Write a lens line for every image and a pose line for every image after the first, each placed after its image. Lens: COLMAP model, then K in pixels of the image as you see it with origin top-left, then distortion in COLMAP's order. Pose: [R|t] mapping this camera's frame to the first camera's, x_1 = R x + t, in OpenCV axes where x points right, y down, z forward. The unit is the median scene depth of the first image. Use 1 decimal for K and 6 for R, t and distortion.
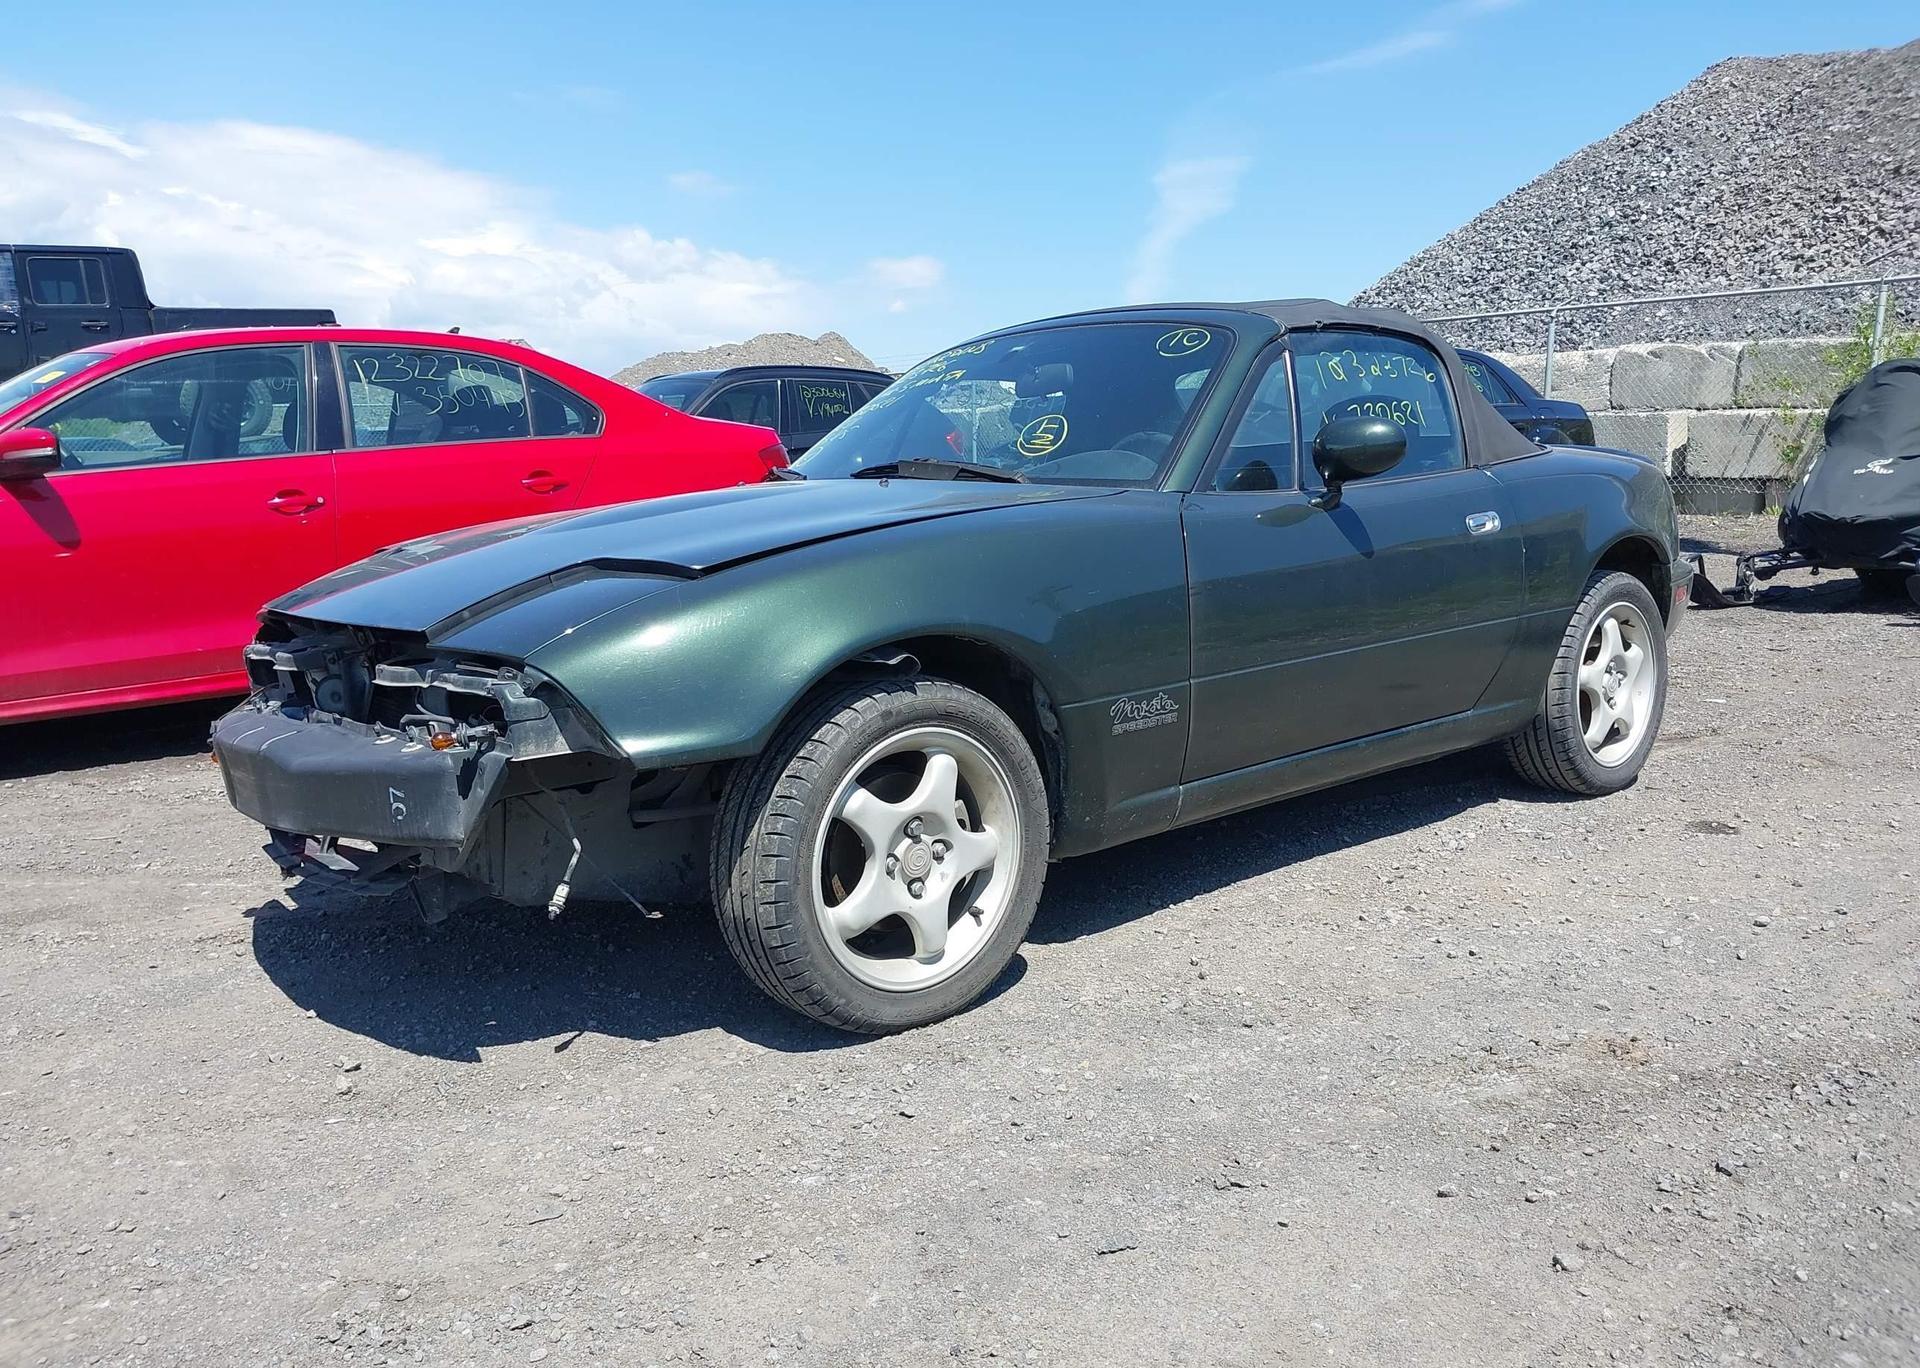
lens RADIAL K [[1495.9, 0, 994.0], [0, 1495.9, 740.4], [0, 0, 1]] dist [-0.002815, 0.002410]
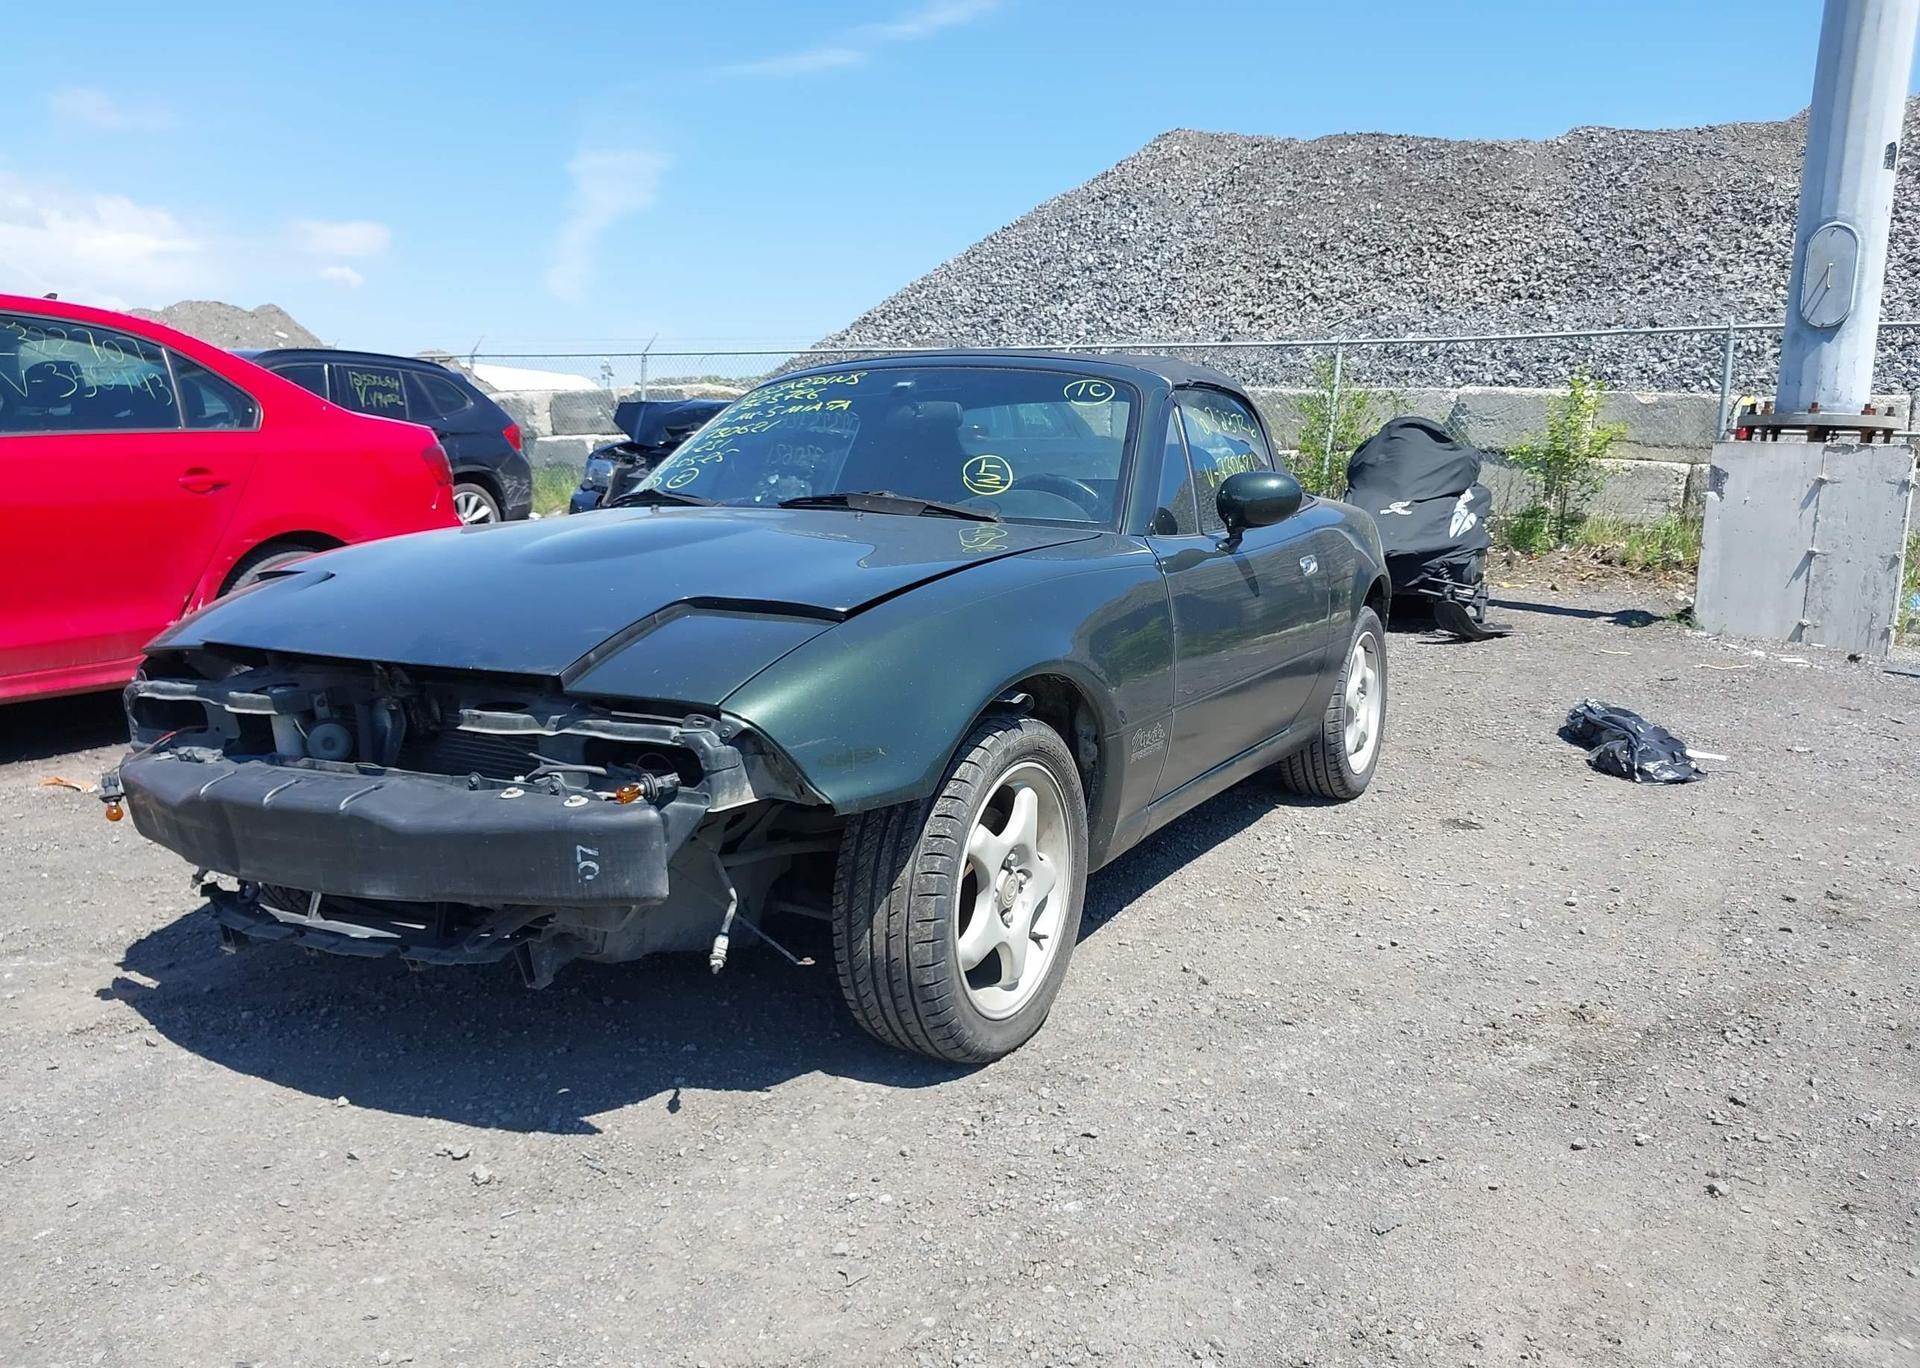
lens RADIAL K [[1493.9, 0, 985.2], [0, 1493.9, 739.4], [0, 0, 1]] dist [0.022453, -0.001566]
pose [[0.936679, -0.020754, 0.349573, -0.264244], [0.022297, 0.999751, -0.000388, -0.015363], [-0.349478, 0.008157, 0.936909, 0.018512]]
